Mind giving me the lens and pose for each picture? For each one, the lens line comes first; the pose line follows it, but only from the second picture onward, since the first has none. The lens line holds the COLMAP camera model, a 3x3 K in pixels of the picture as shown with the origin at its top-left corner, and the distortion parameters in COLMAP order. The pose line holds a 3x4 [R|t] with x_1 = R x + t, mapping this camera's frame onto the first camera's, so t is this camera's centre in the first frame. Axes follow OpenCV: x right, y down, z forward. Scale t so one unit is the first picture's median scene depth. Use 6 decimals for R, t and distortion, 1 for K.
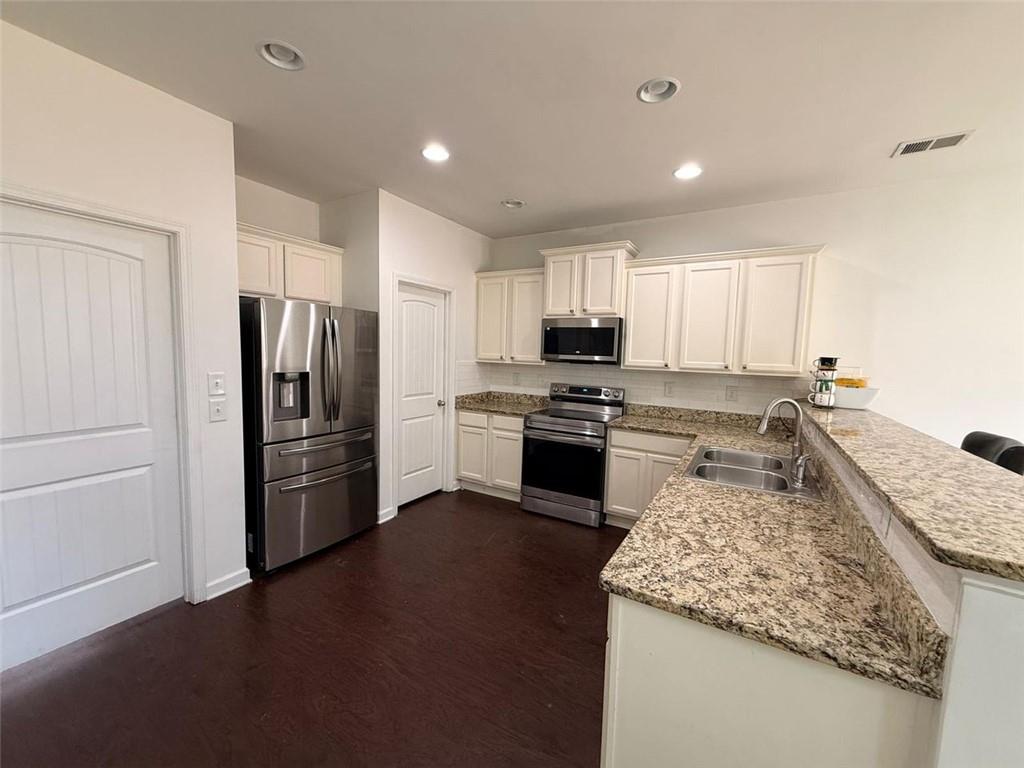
lens RADIAL K [[407.2, 0, 510.6], [0, 407.2, 384.3], [0, 0, 1]] dist [0.000569, -0.000136]
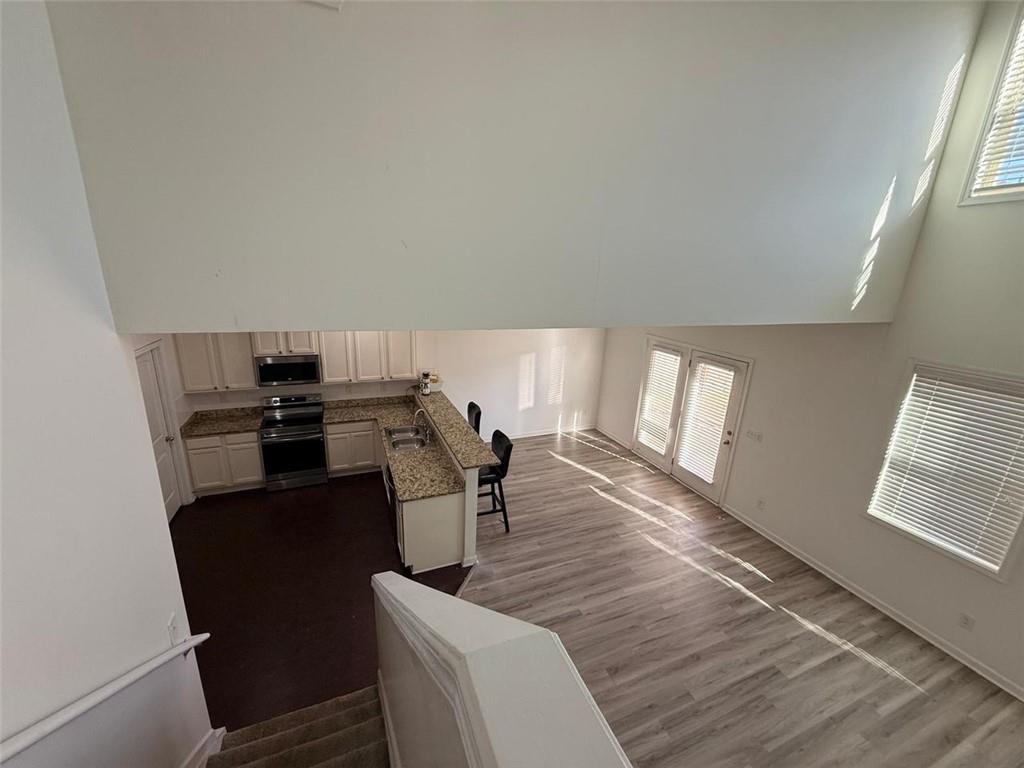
lens RADIAL K [[407.2, 0, 510.6], [0, 407.2, 384.3], [0, 0, 1]] dist [0.000569, -0.000136]
pose [[0.596852, -0.221929, 0.771048, -0.520550], [0.042319, 0.968355, 0.245961, -0.406327], [-0.801235, -0.114173, 0.587357, -0.532000]]
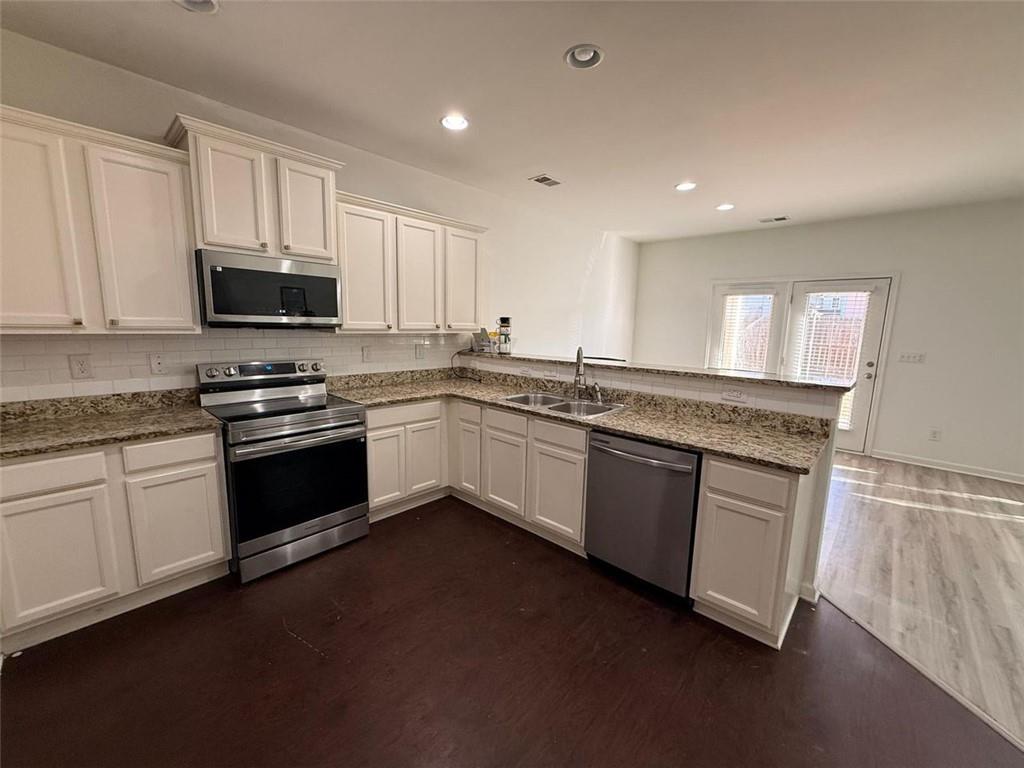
lens RADIAL K [[407.2, 0, 510.6], [0, 407.2, 384.3], [0, 0, 1]] dist [0.000569, -0.000136]
pose [[0.216842, -0.168011, 0.961640, -0.425940], [0.065702, 0.985357, 0.157339, -0.043579], [-0.973993, 0.029064, 0.224706, 0.514953]]
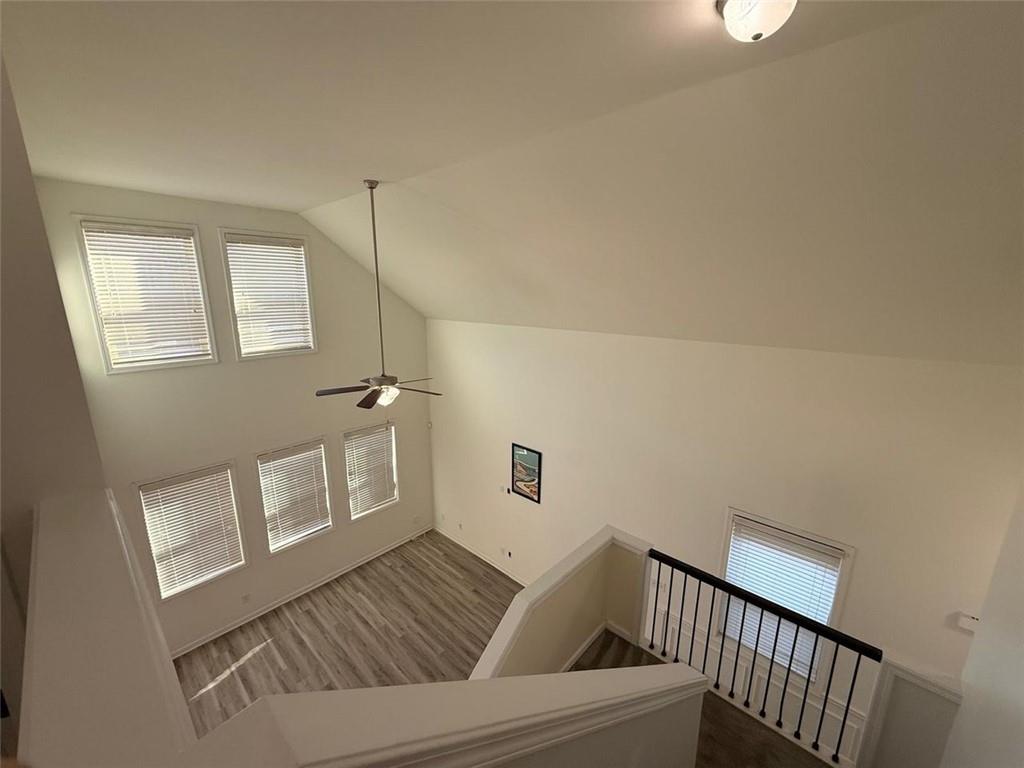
lens RADIAL K [[404.7, 0, 512.0], [0, 404.7, 384.0], [0, 0, 1]] dist [-0.004378, -0.000232]
pose [[-0.978252, -0.080446, 0.191186, -0.523486], [-0.018426, 0.951787, 0.306207, -0.889492], [-0.206602, 0.296025, -0.932569, 0.118866]]
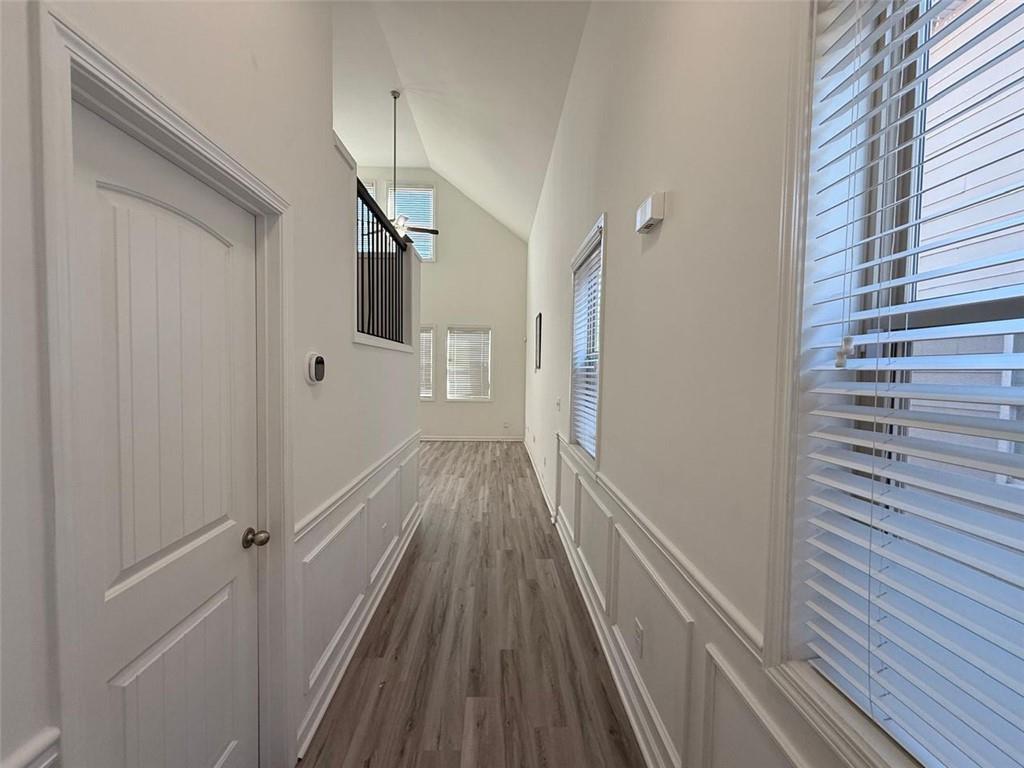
lens RADIAL K [[407.2, 0, 510.6], [0, 407.2, 384.3], [0, 0, 1]] dist [0.000569, -0.000136]
pose [[-0.542361, -0.065962, 0.837552, -1.669489], [0.040975, 0.993650, 0.104788, -0.024529], [-0.839146, 0.091151, -0.536214, -0.327353]]
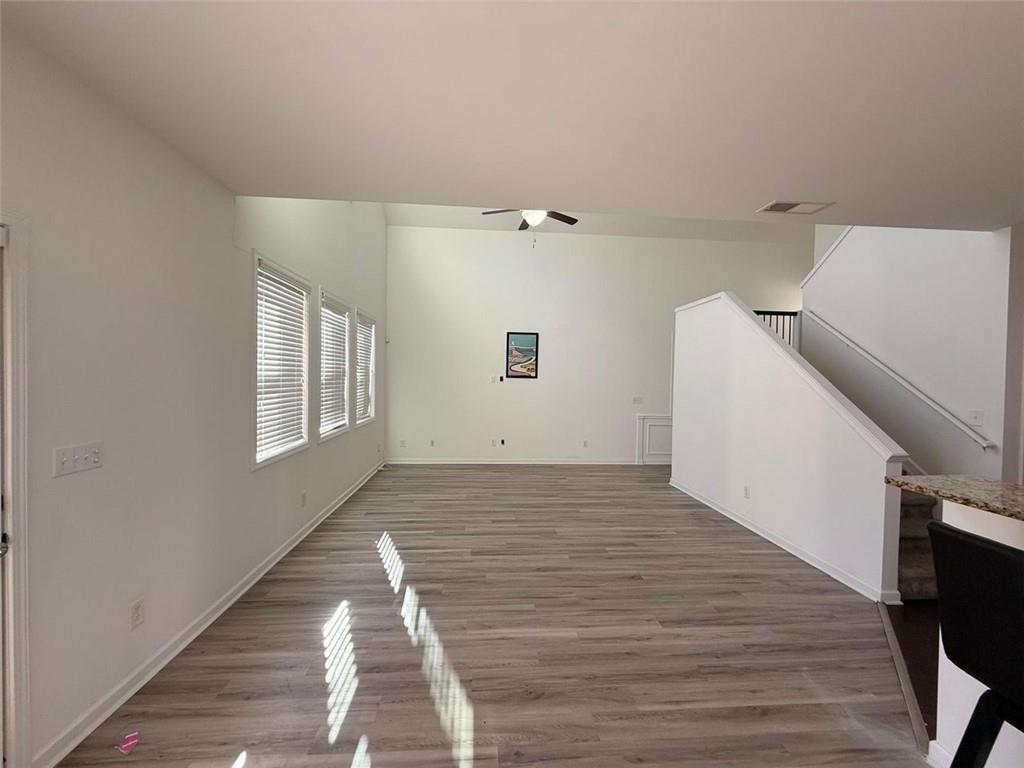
lens RADIAL K [[407.2, 0, 510.6], [0, 407.2, 384.3], [0, 0, 1]] dist [0.000569, -0.000136]
pose [[-0.817992, -0.033529, -0.574251, 0.909203], [-0.090141, 0.993438, 0.070397, -0.012493], [0.568122, 0.109347, -0.815647, 0.260336]]
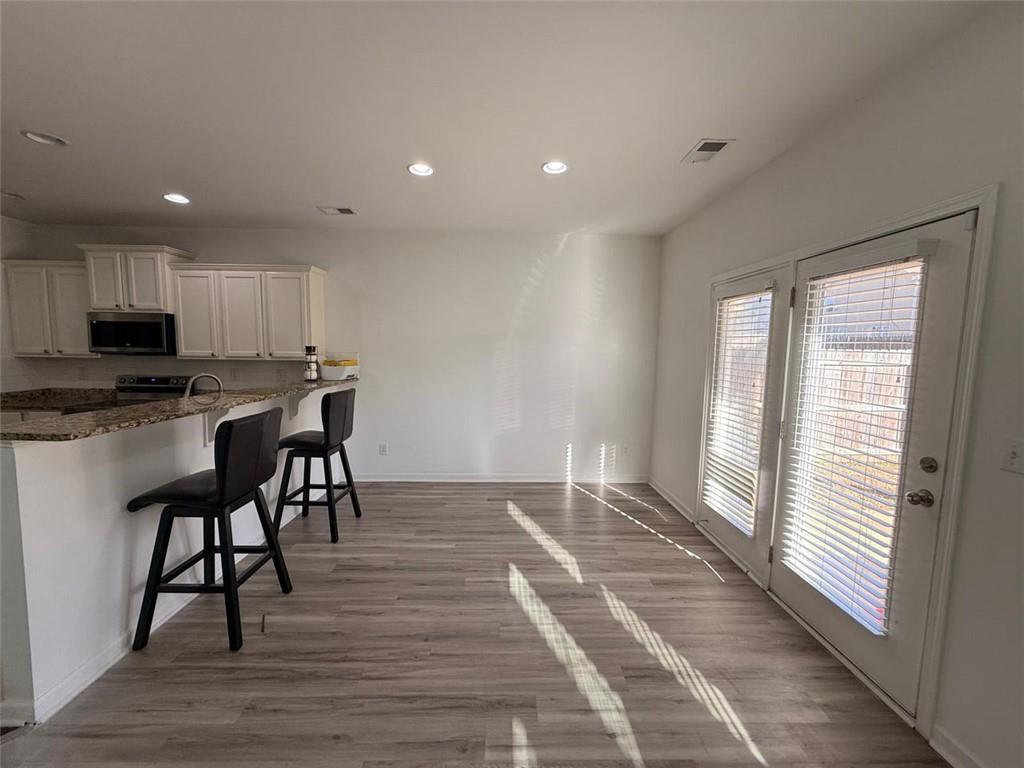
lens RADIAL K [[407.2, 0, 510.6], [0, 407.2, 384.3], [0, 0, 1]] dist [0.000569, -0.000136]
pose [[0.848047, -0.063449, 0.526109, 0.464254], [0.054197, 0.997985, 0.032996, 0.045547], [-0.527142, 0.000531, 0.849777, -0.454278]]
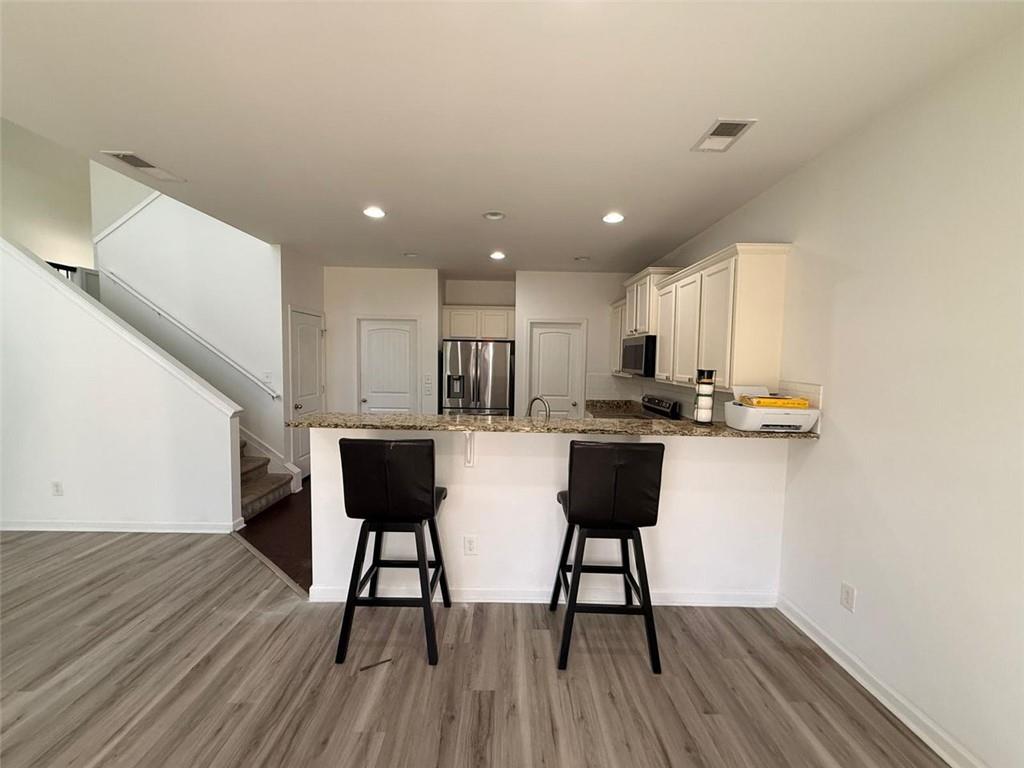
lens RADIAL K [[407.2, 0, 510.6], [0, 407.2, 384.3], [0, 0, 1]] dist [0.000569, -0.000136]
pose [[0.525577, 0.034735, -0.850037, 1.014468], [-0.074221, 0.997229, -0.005140, 0.003941], [0.847502, 0.065792, 0.526699, 0.096626]]
